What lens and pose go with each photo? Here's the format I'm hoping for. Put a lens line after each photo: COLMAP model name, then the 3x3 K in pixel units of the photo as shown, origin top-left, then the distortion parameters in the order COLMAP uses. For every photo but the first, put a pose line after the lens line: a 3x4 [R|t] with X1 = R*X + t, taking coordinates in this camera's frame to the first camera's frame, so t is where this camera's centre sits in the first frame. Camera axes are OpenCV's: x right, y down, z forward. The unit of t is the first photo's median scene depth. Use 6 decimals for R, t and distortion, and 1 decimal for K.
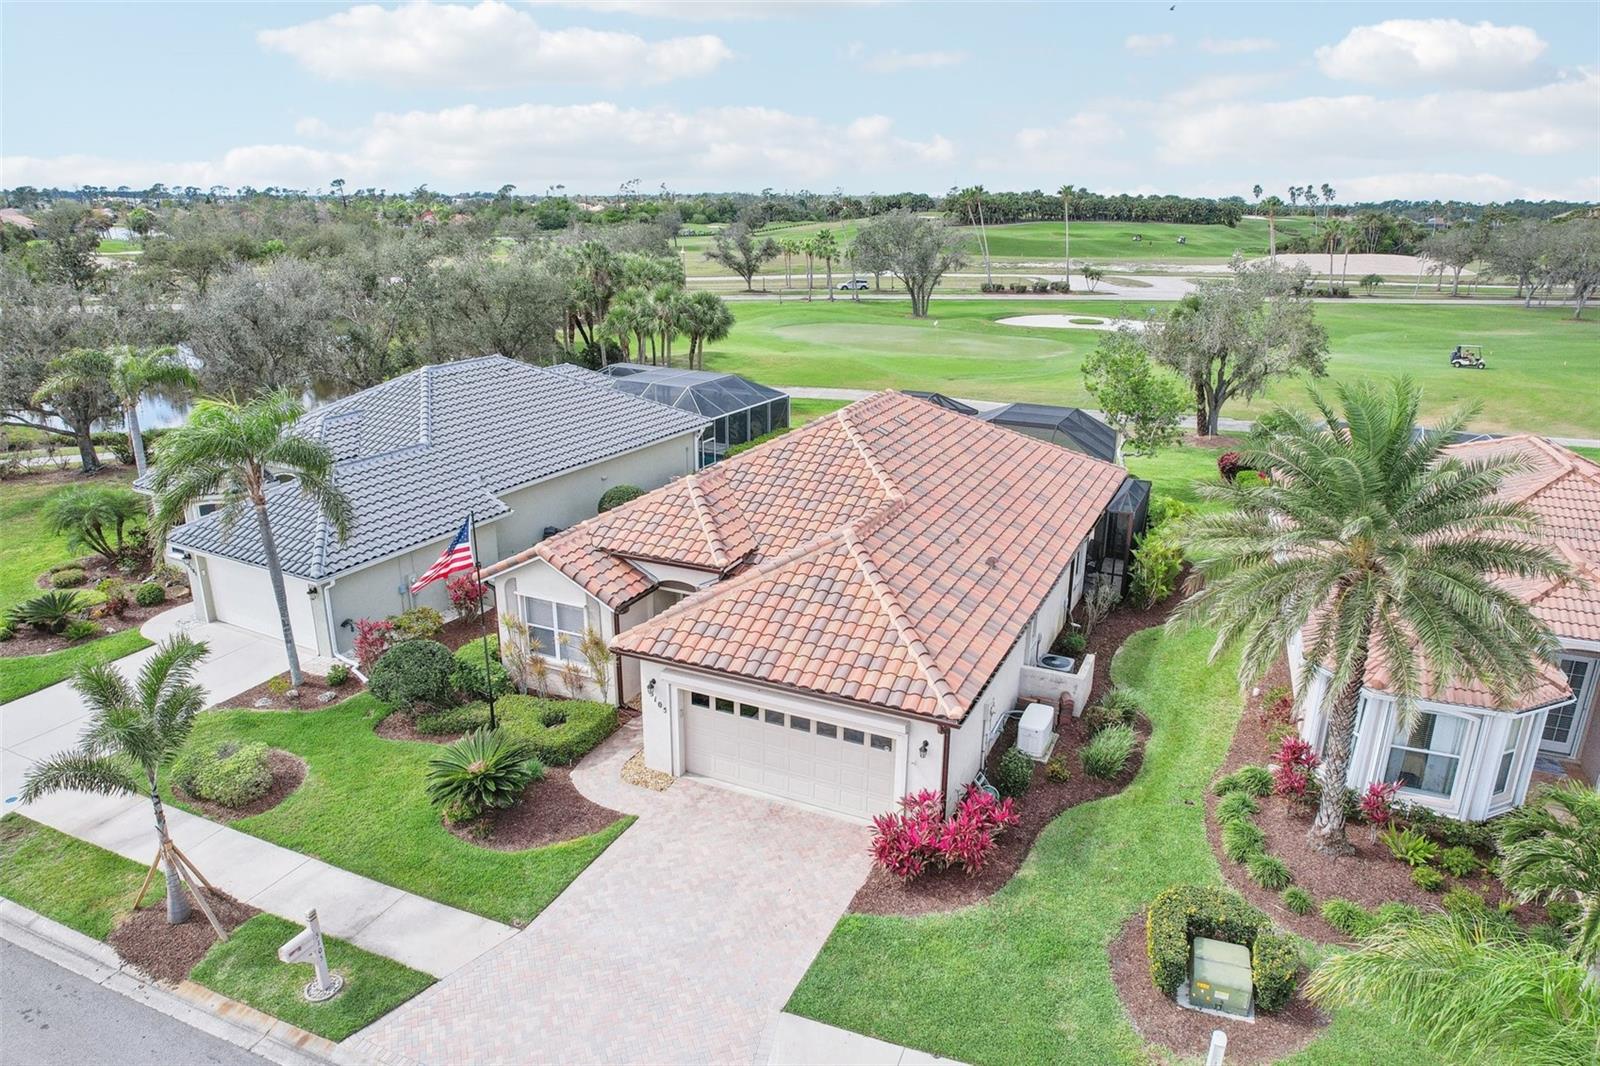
lens RADIAL K [[1046.4, 0, 800.0], [0, 1046.4, 533.0], [0, 0, 1]] dist [-0.072450, 0.060282]
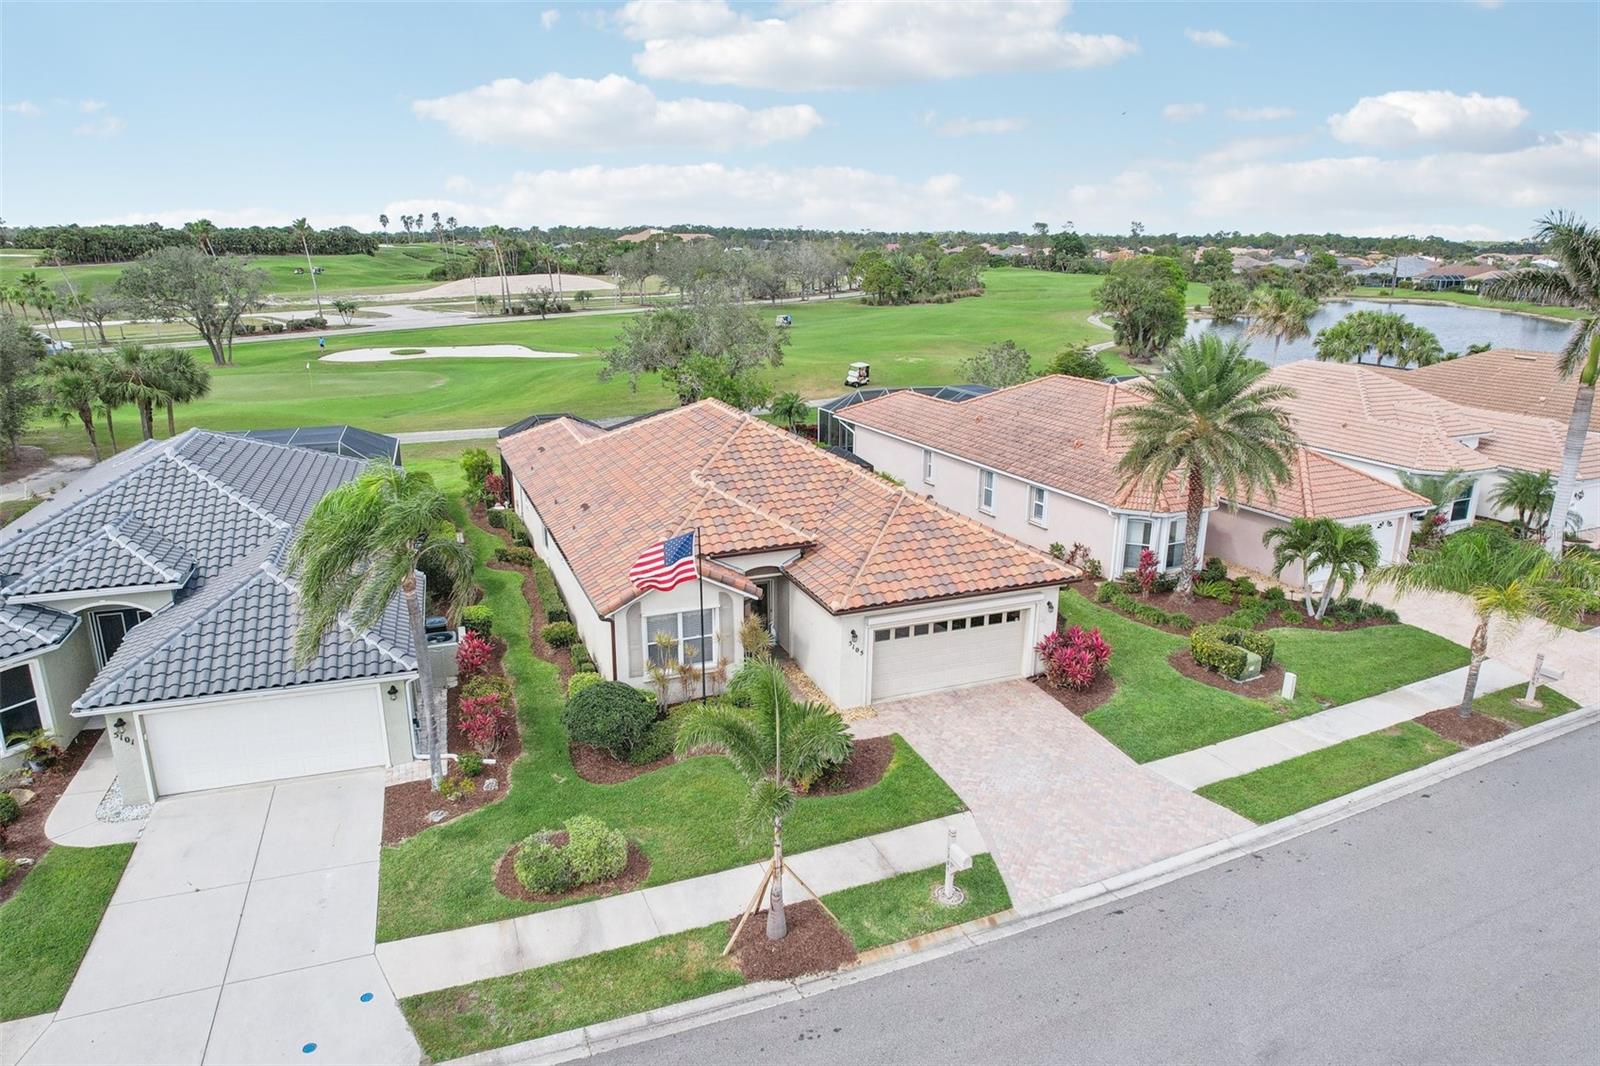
lens RADIAL K [[1046.4, 0, 800.0], [0, 1046.4, 533.0], [0, 0, 1]] dist [-0.072450, 0.060282]
pose [[0.684254, -0.208194, 0.698893, -1.049150], [0.226065, 0.971726, 0.068139, -0.070305], [-0.693318, 0.111371, 0.711973, 0.164514]]
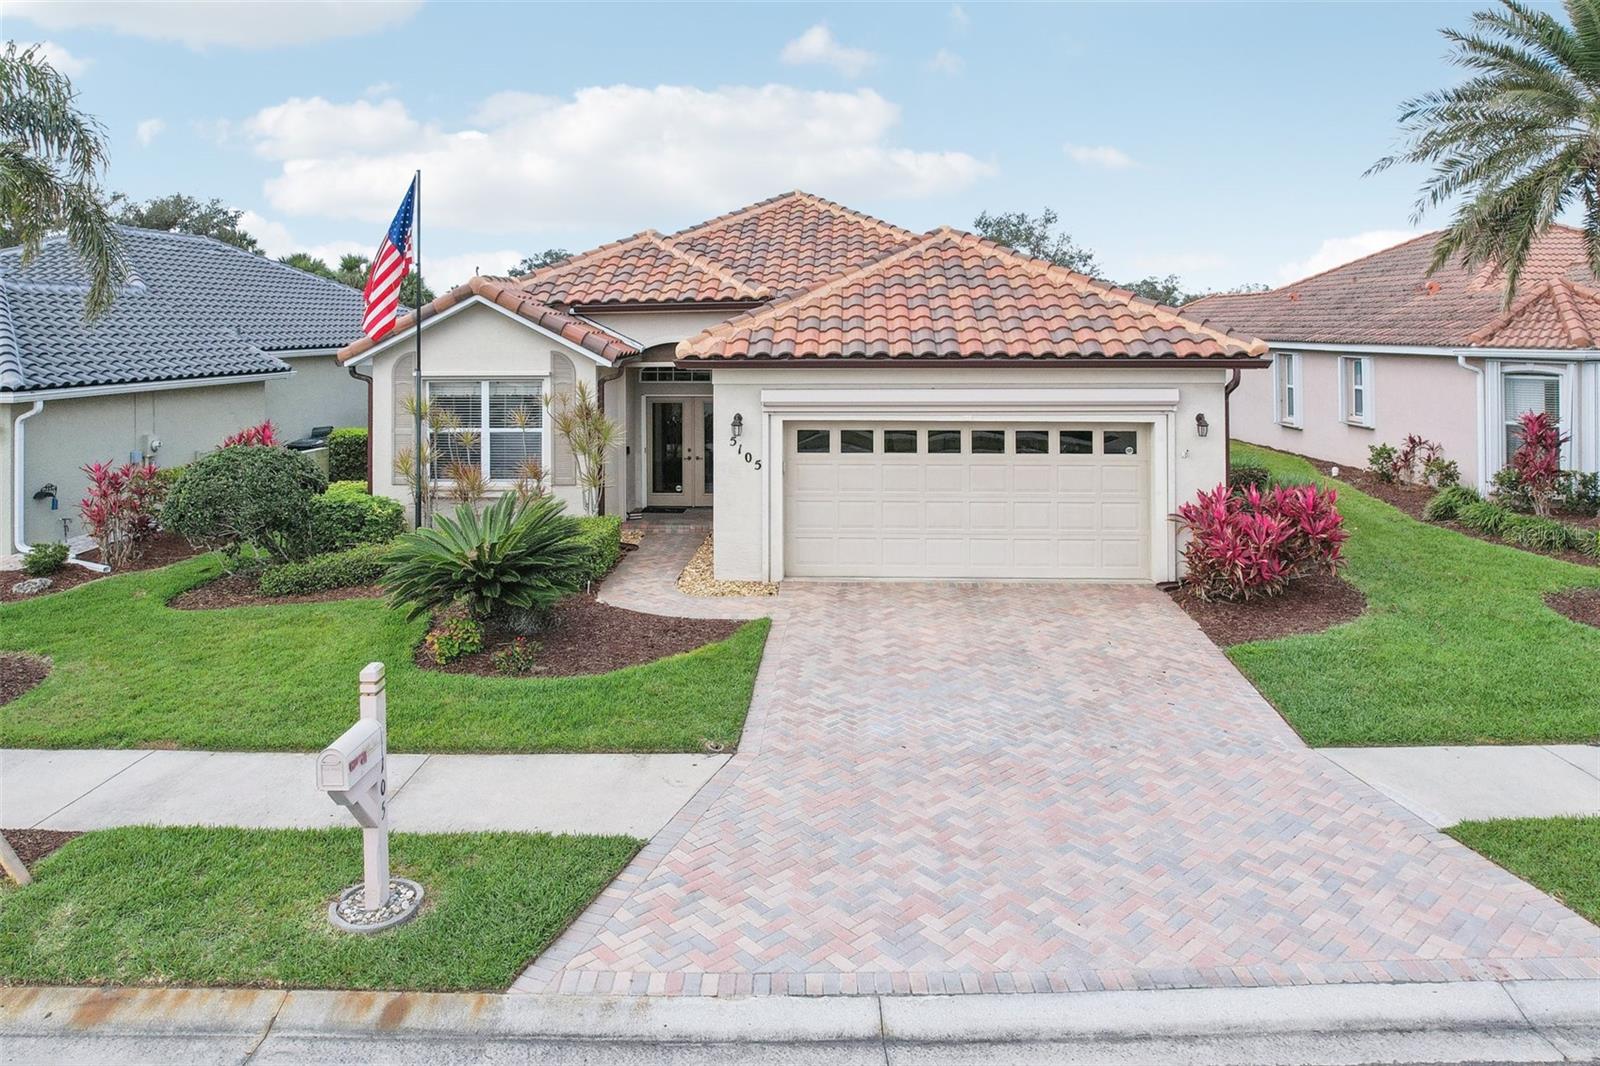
lens RADIAL K [[1097.2, 0, 798.5], [0, 1097.2, 316.8], [0, 0, 1]] dist [-0.020956, 0.000923]
pose [[0.927340, -0.012779, 0.374001, -0.365807], [0.129852, 0.948309, -0.289567, 0.290415], [-0.350968, 0.317092, 0.881064, 0.397559]]
